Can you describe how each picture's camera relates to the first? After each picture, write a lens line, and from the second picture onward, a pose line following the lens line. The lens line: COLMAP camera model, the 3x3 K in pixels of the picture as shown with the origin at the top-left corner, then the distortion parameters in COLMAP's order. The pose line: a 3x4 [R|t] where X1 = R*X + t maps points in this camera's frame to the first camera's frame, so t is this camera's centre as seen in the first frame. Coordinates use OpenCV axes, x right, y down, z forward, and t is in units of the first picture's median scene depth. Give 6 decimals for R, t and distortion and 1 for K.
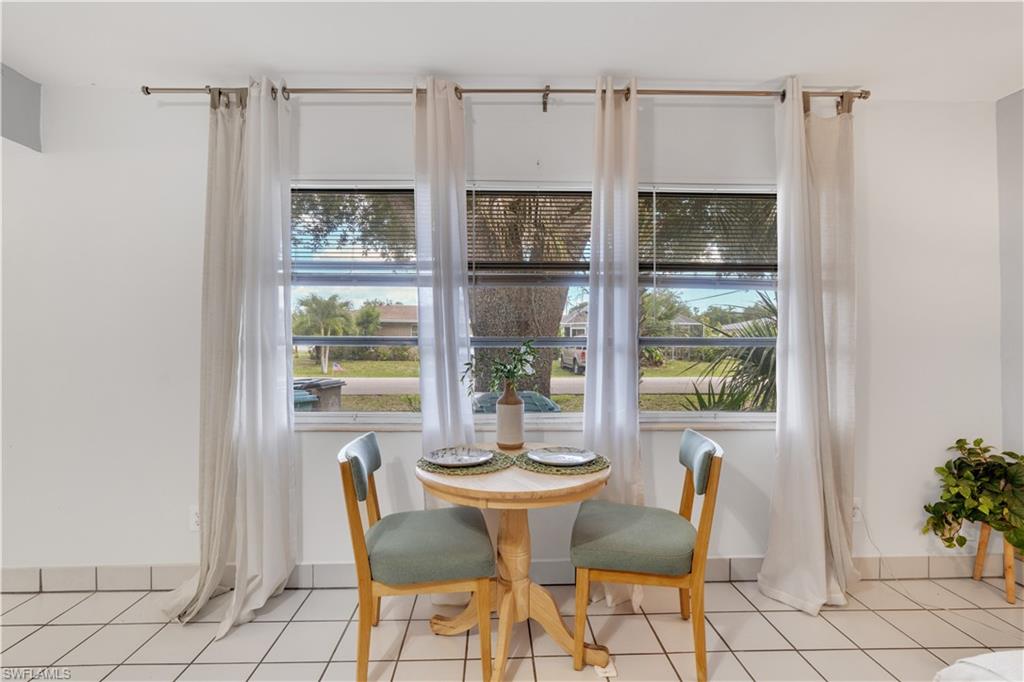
lens RADIAL K [[463.4, 0, 508.2], [0, 463.4, 339.0], [0, 0, 1]] dist [-0.002721, 0.000720]
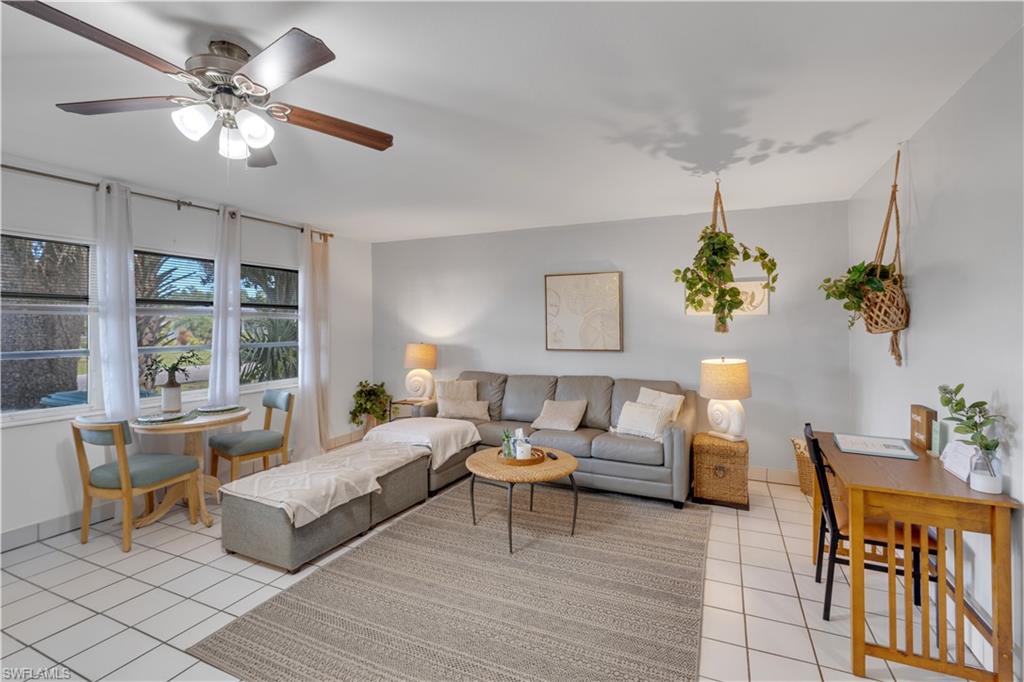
lens RADIAL K [[463.4, 0, 500.3], [0, 463.4, 330.3], [0, 0, 1]] dist [-0.002721, 0.000720]
pose [[0.443573, -0.005827, 0.896219, -0.911712], [0.001336, 0.999982, 0.005841, -0.068193], [-0.896237, -0.001393, 0.443573, -0.765652]]
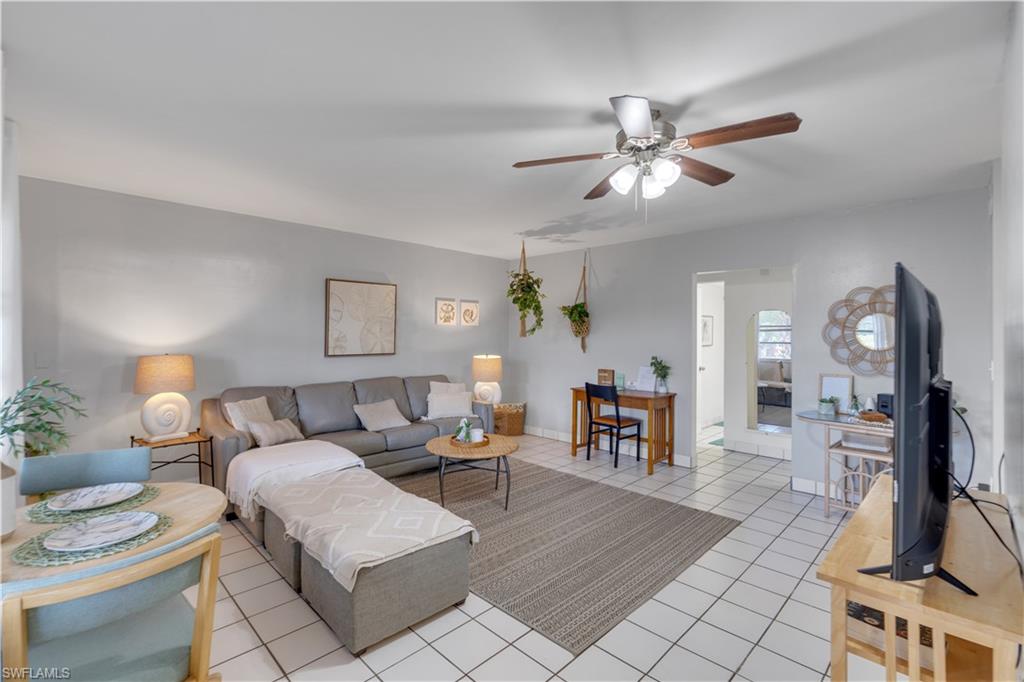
lens RADIAL K [[463.4, 0, 501.9], [0, 463.4, 336.6], [0, 0, 1]] dist [-0.002721, 0.000720]
pose [[-0.683042, -0.006278, 0.730352, -0.936596], [-0.003875, 0.999980, 0.004972, -0.066224], [-0.730369, 0.000566, -0.683053, 0.875689]]
